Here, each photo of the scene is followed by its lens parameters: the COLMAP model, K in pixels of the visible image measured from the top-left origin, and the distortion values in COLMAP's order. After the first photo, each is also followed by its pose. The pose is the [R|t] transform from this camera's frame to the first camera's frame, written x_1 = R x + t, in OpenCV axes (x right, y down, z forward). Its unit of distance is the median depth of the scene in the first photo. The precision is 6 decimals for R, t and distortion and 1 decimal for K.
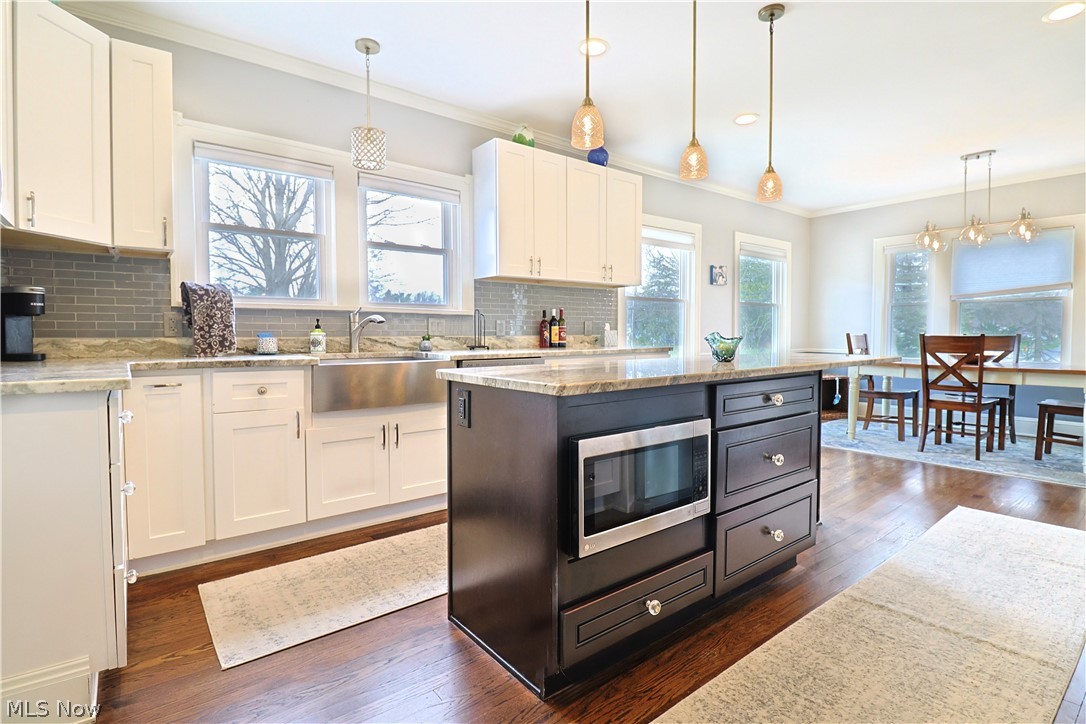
lens RADIAL K [[535.2, 0, 557.2], [0, 535.2, 342.7], [0, 0, 1]] dist [-0.001431, -0.005852]
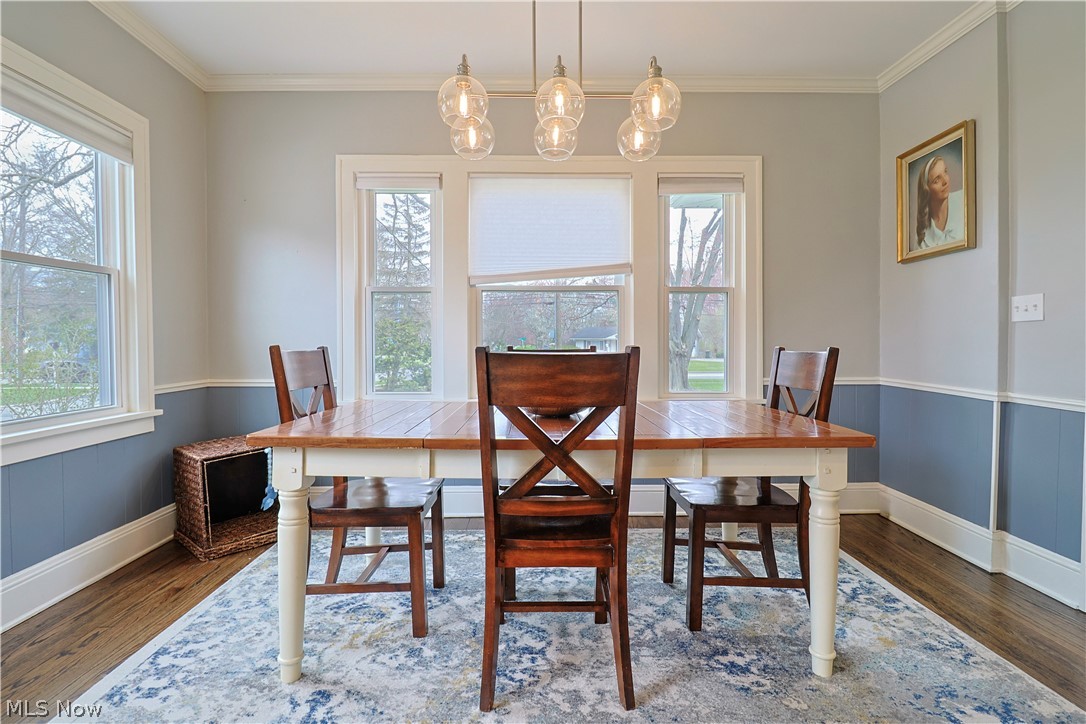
lens RADIAL K [[535.2, 0, 543.0], [0, 535.2, 344.8], [0, 0, 1]] dist [-0.001431, -0.005852]
pose [[0.611556, -0.005634, 0.791181, 0.476821], [0.015653, 0.999865, -0.004979, -0.017961], [-0.791046, 0.015430, 0.611562, 0.825954]]
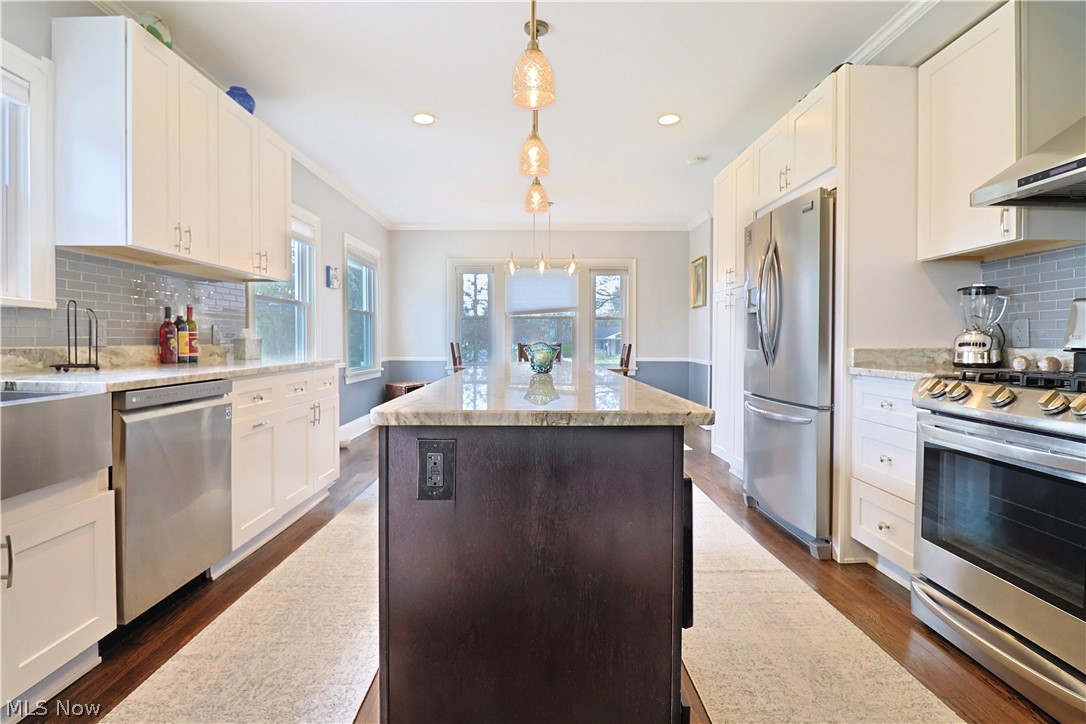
lens RADIAL K [[535.2, 0, 535.8], [0, 535.2, 345.6], [0, 0, 1]] dist [-0.001431, -0.005852]
pose [[0.625598, -0.002534, 0.780142, -0.251443], [0.010189, 0.999936, -0.004923, -0.005210], [-0.780079, 0.011029, 0.625583, 0.233685]]
